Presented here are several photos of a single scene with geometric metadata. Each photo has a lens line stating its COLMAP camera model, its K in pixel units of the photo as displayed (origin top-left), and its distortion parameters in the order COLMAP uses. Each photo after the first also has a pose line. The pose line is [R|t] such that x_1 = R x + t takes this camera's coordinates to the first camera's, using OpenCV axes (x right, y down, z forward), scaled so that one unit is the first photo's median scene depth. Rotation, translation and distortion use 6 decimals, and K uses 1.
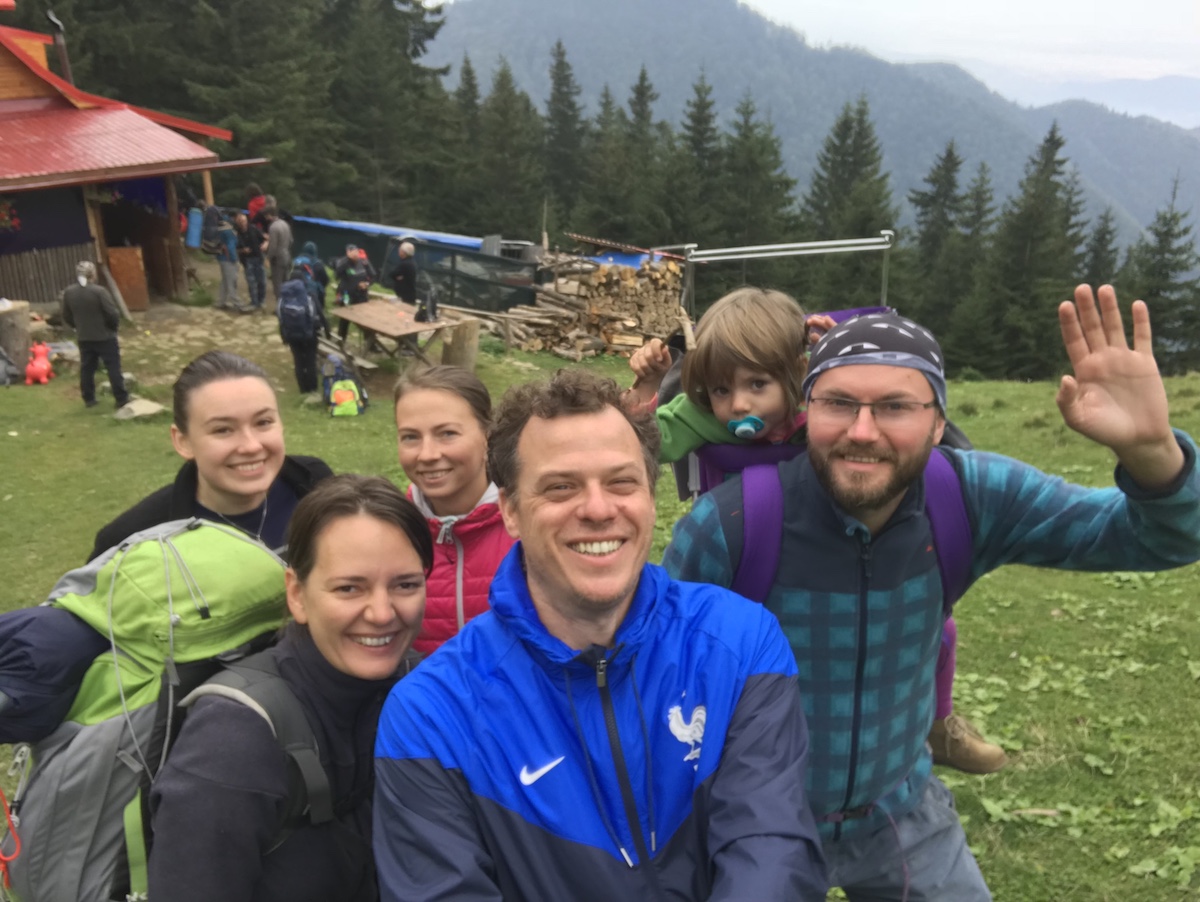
lens RADIAL K [[1129.4, 0, 596.3], [0, 1129.4, 439.9], [0, 0, 1]] dist [0.056010, 0.000000]
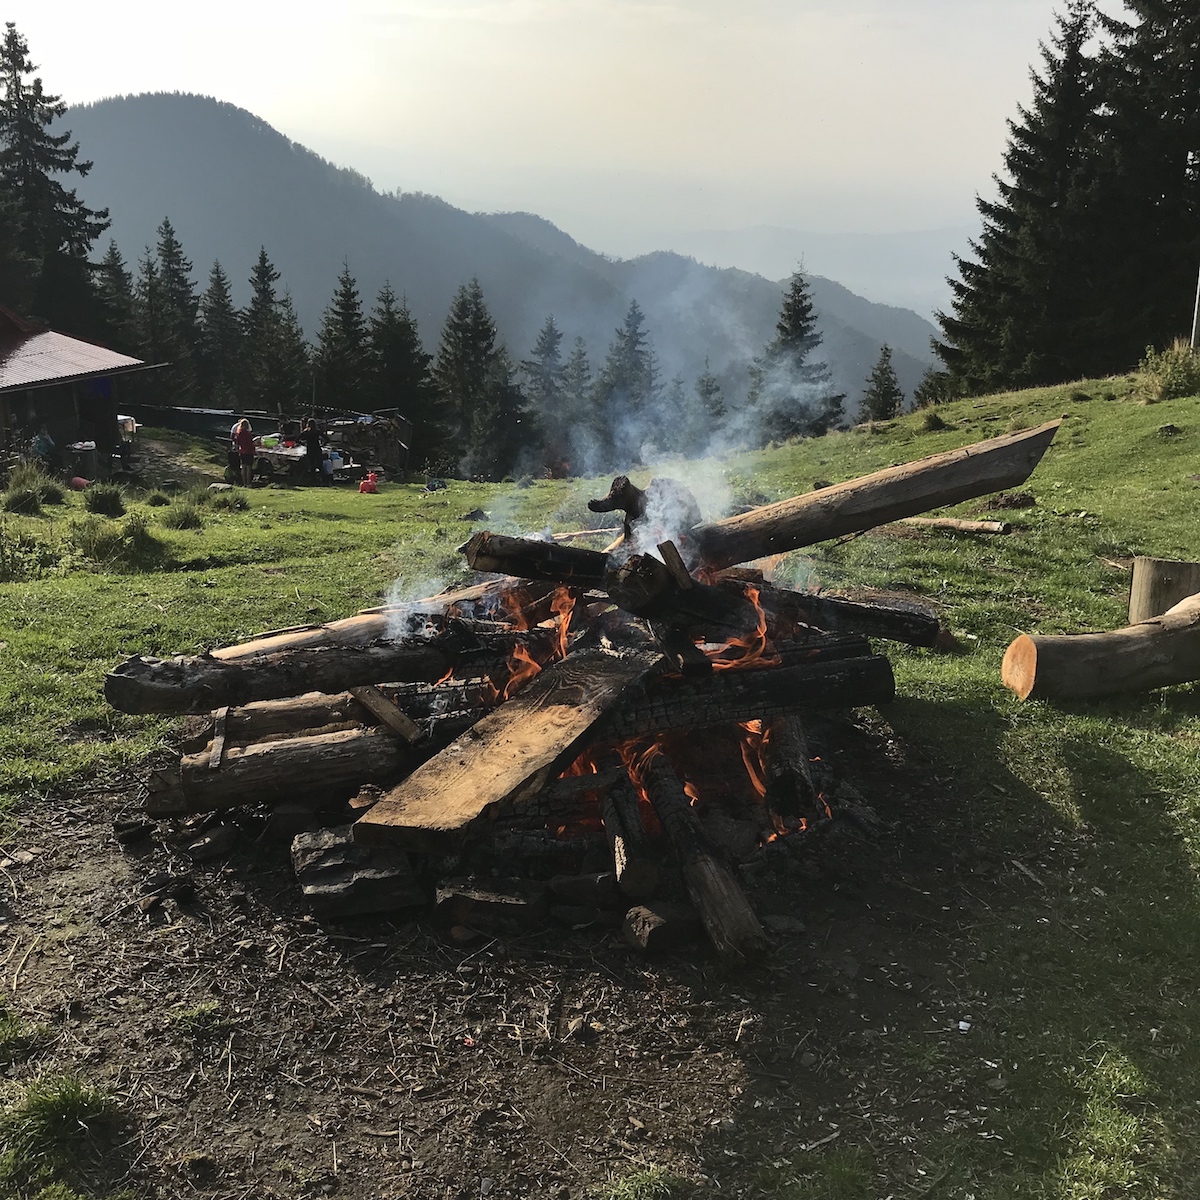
lens RADIAL K [[1728.9, 0, 598.7], [0, 1728.9, 601.1], [0, 0, 1]] dist [-0.042889, 0.000000]
pose [[0.944886, -0.067219, 0.320425, -0.232746], [0.088797, 0.994628, -0.053197, 0.125361], [-0.315128, 0.078718, 0.945779, -0.675931]]
